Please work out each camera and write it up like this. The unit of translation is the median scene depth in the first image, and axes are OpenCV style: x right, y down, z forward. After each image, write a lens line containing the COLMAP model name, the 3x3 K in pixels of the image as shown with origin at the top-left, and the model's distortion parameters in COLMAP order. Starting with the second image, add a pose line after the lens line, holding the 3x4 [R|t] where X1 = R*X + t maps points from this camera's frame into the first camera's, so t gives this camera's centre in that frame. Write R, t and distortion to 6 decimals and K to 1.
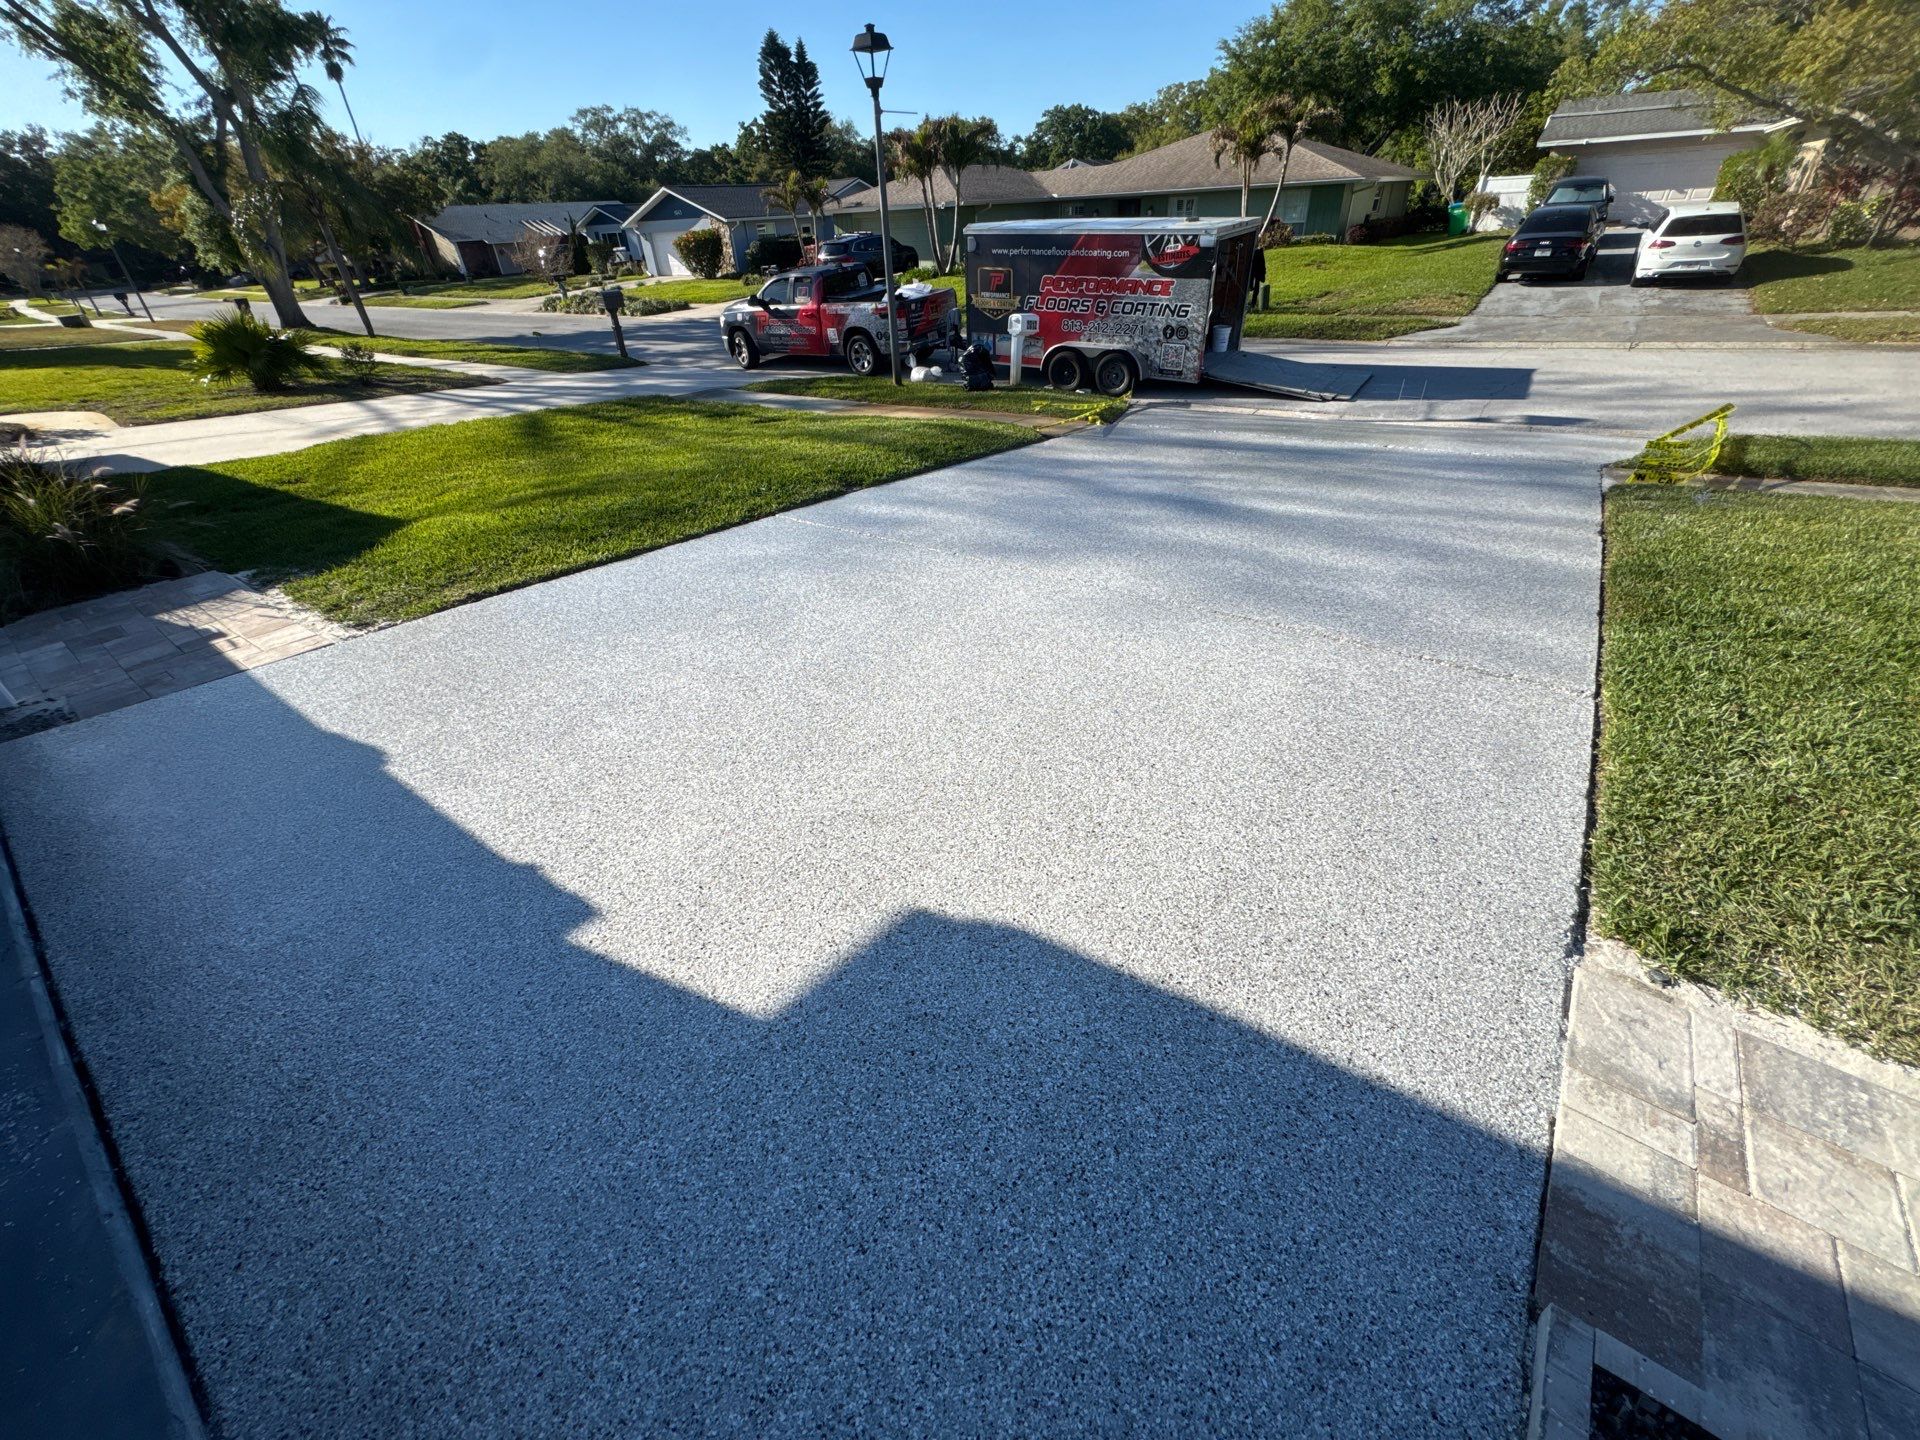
lens RADIAL K [[762.8, 0, 958.2], [0, 762.8, 719.1], [0, 0, 1]] dist [-0.001765, 0.000094]
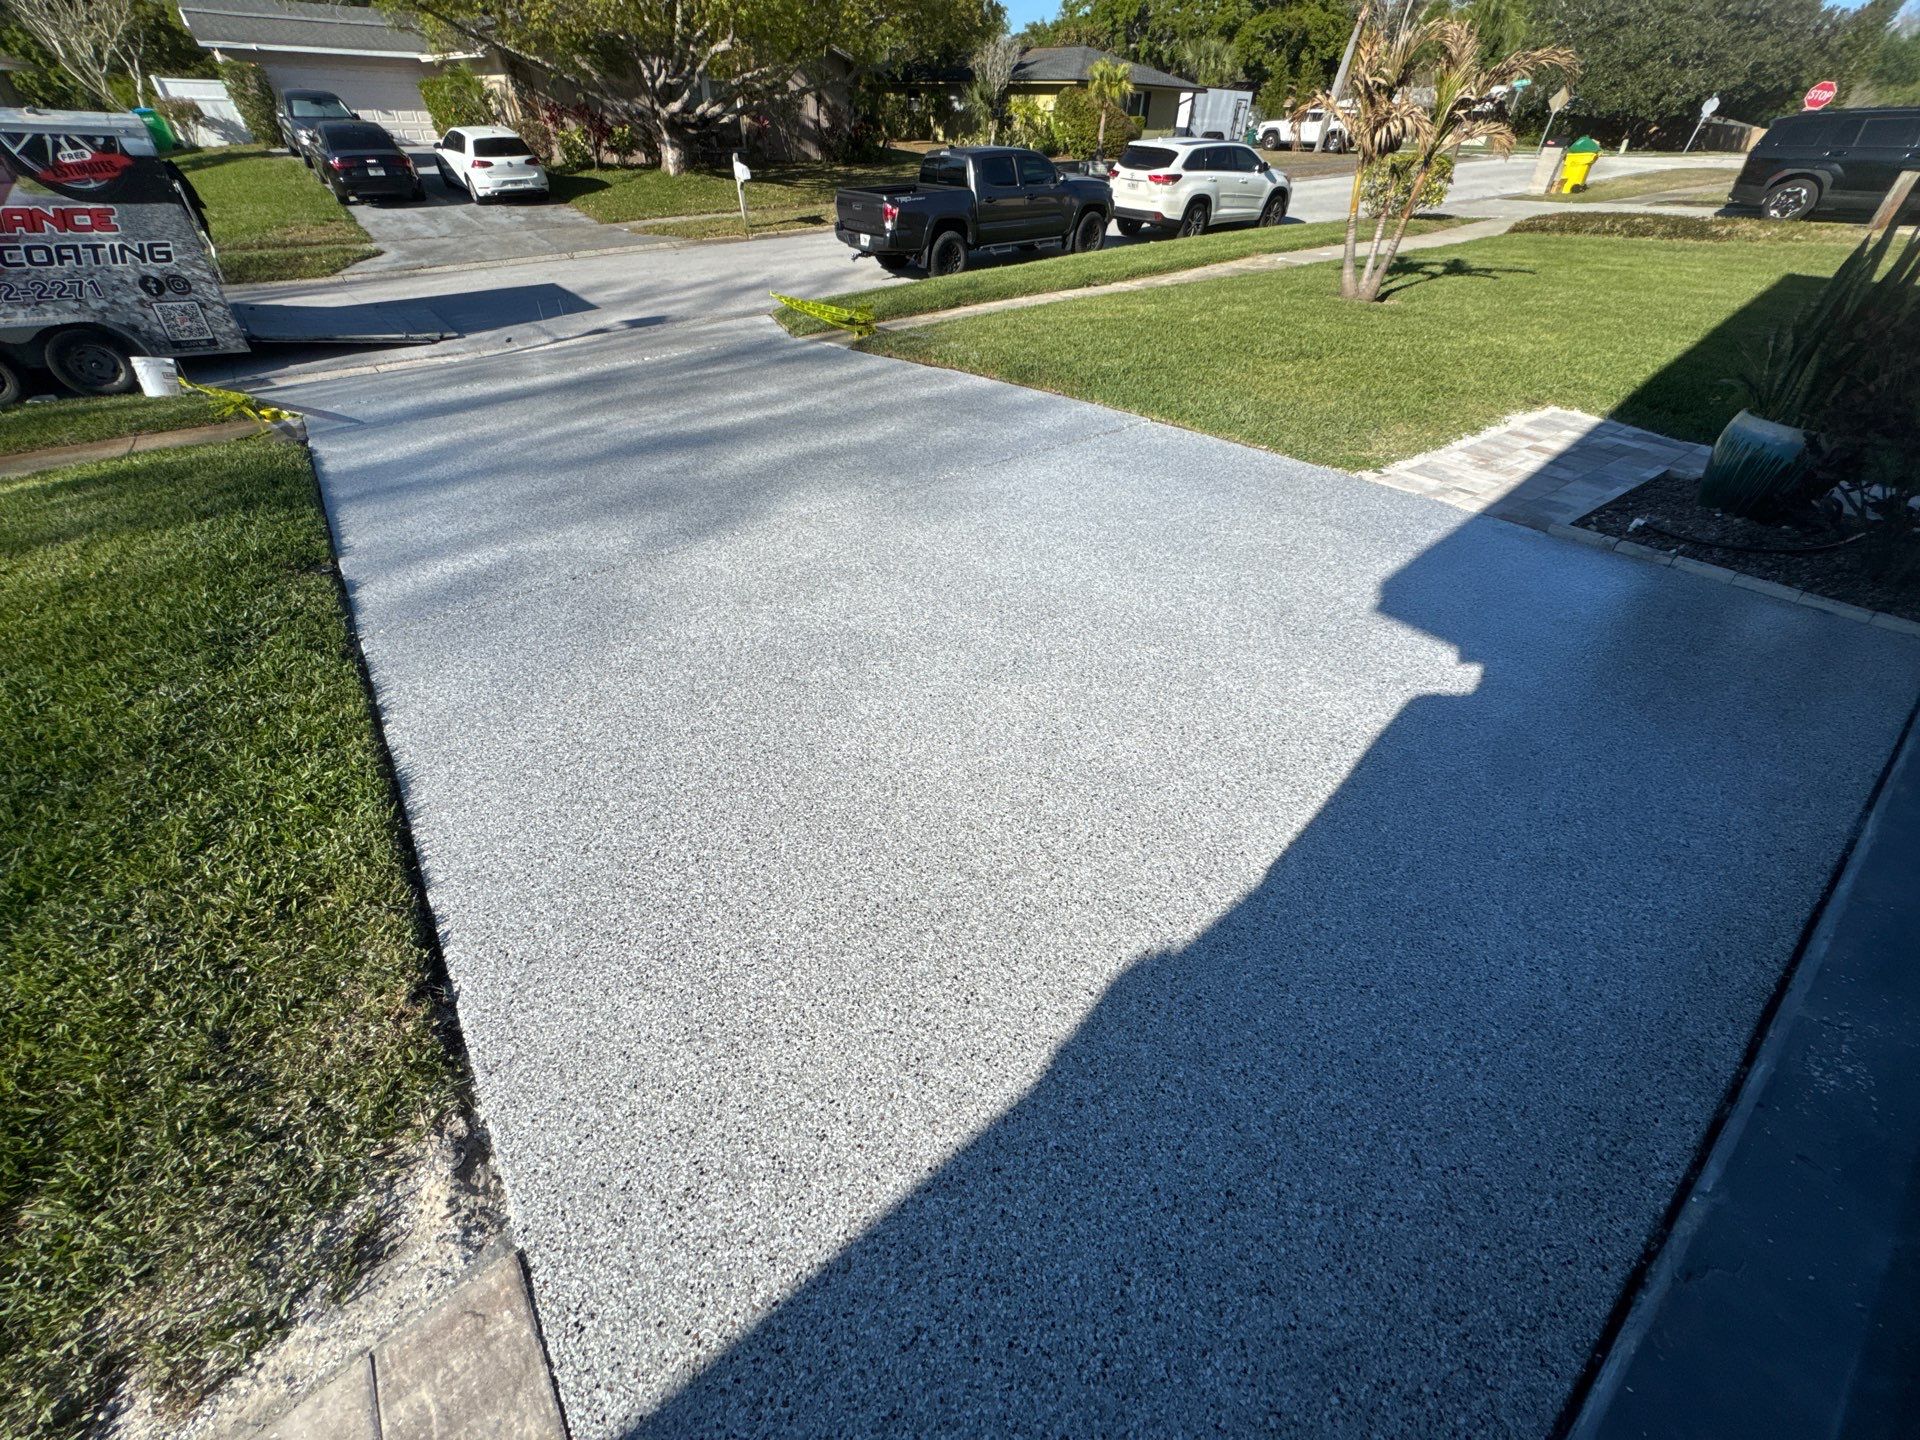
lens RADIAL K [[762.4, 0, 958.0], [0, 762.4, 719.9], [0, 0, 1]] dist [-0.002821, 0.000370]
pose [[0.264453, -0.556349, 0.787744, -0.278744], [0.498872, 0.777965, 0.381966, -0.100372], [-0.825343, 0.291972, 0.483282, 0.179712]]
